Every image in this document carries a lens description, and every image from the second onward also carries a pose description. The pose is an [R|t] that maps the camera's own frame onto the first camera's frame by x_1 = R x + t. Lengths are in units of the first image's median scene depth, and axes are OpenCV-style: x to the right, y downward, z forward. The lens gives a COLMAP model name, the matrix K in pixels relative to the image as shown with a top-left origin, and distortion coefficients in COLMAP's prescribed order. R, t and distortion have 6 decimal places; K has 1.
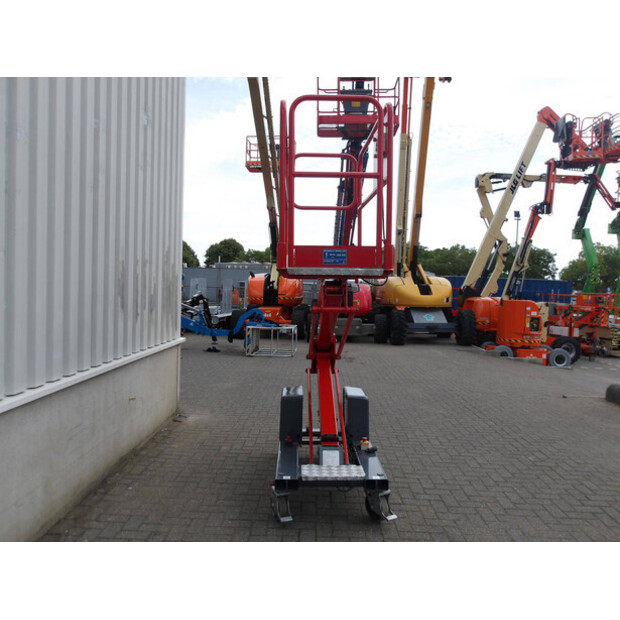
lens RADIAL K [[506.7, 0, 310.0], [0, 506.7, 310.0], [0, 0, 1]] dist [-0.001019, 0.001475]
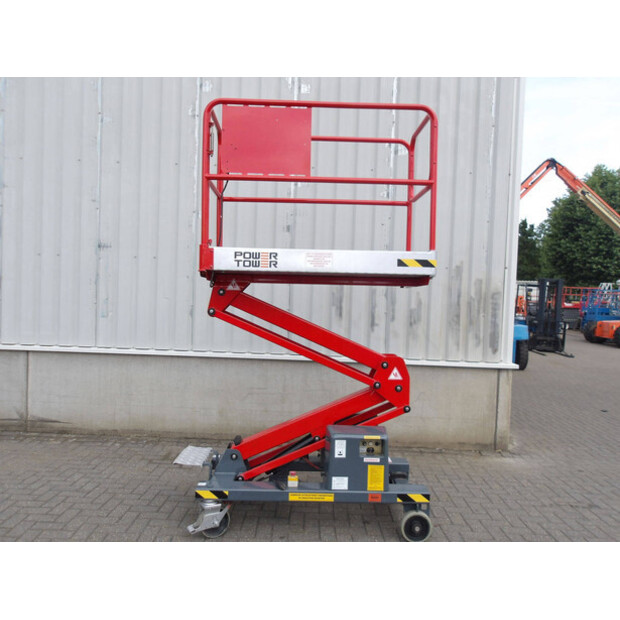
lens RADIAL K [[506.7, 0, 310.0], [0, 506.7, 310.0], [0, 0, 1]] dist [-0.001019, 0.001475]
pose [[0.001606, 0.003102, -0.999994, 0.897499], [-0.080105, 0.996782, 0.002964, -0.017728], [0.996785, 0.080099, 0.001850, 0.957986]]
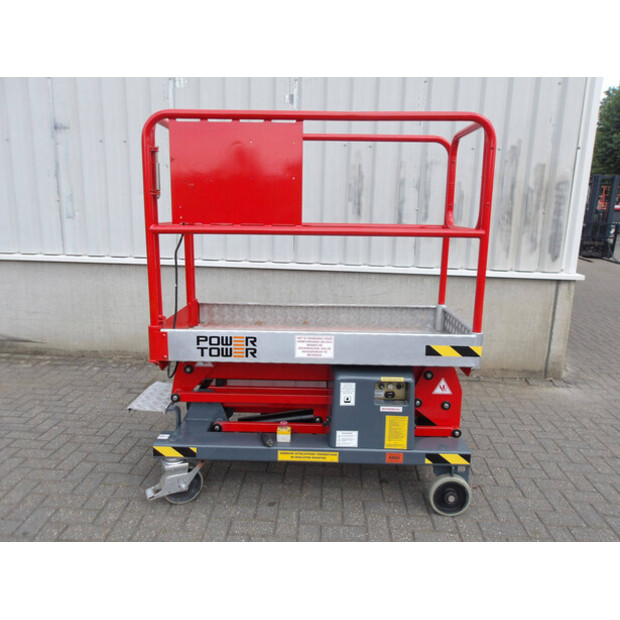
lens RADIAL K [[506.7, 0, 310.0], [0, 506.7, 310.0], [0, 0, 1]] dist [-0.001019, 0.001475]
pose [[-0.052929, 0.184991, -0.981314, 0.655519], [-0.071700, 0.979451, 0.188507, -0.001252], [0.996021, 0.080338, -0.038578, 0.995332]]
